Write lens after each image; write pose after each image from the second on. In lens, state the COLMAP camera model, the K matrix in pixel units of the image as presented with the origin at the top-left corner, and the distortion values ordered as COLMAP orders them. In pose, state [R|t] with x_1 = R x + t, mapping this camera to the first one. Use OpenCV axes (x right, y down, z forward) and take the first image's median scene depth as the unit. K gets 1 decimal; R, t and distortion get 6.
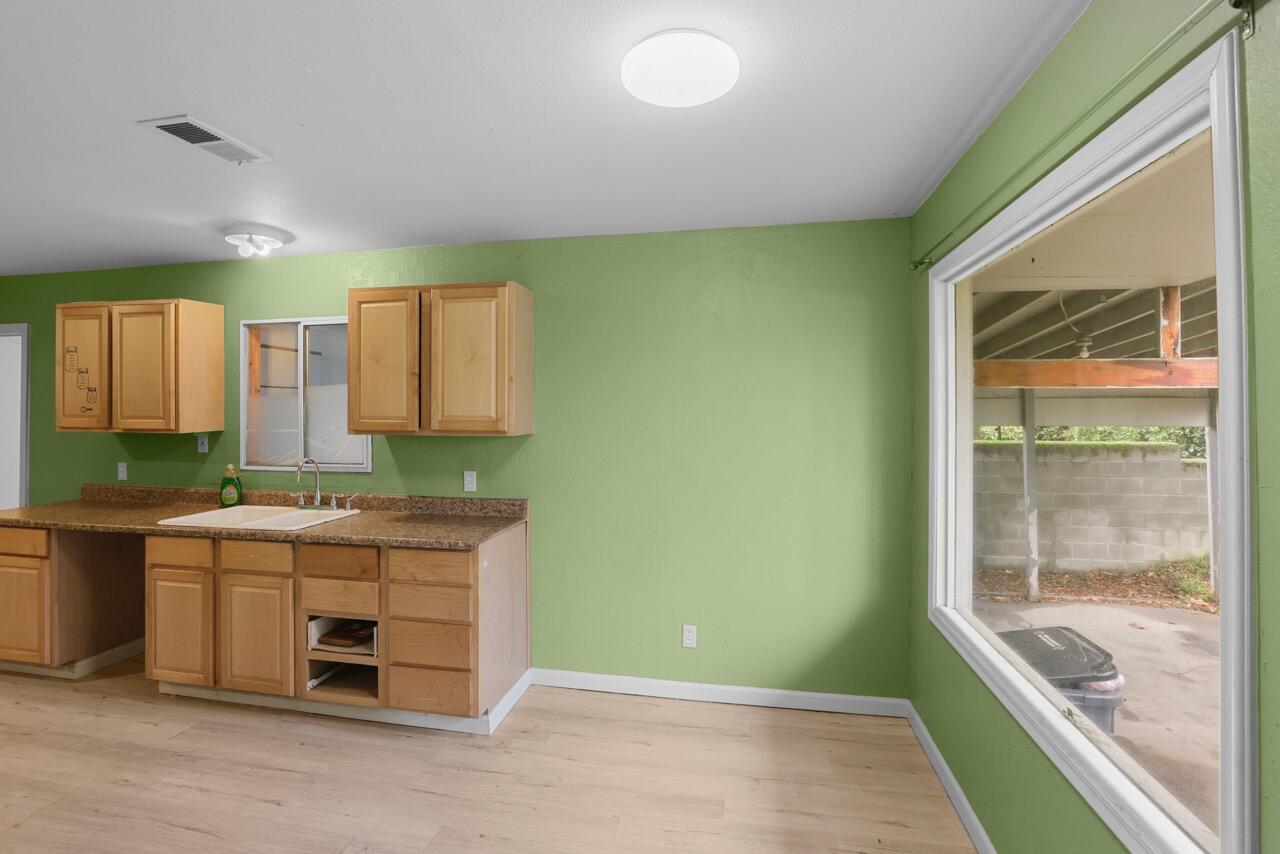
lens RADIAL K [[592.2, 0, 621.0], [0, 592.2, 398.3], [0, 0, 1]] dist [-0.025719, 0.002712]
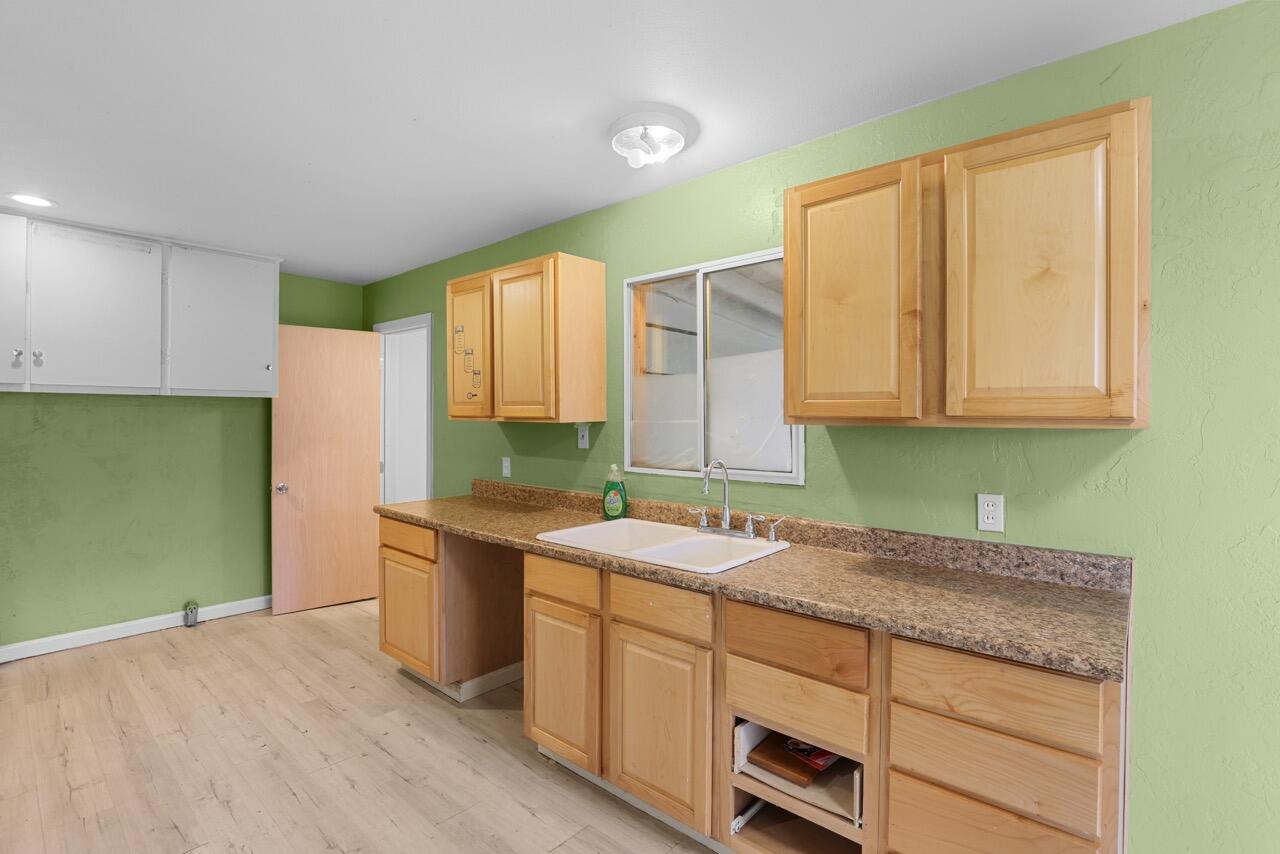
lens RADIAL K [[592.2, 0, 639.5], [0, 592.2, 424.3], [0, 0, 1]] dist [-0.025719, 0.002712]
pose [[0.872742, 0.010888, -0.488060, -0.294395], [0.002146, 0.999656, 0.026138, 0.045202], [0.488176, -0.023859, 0.872419, 0.384349]]
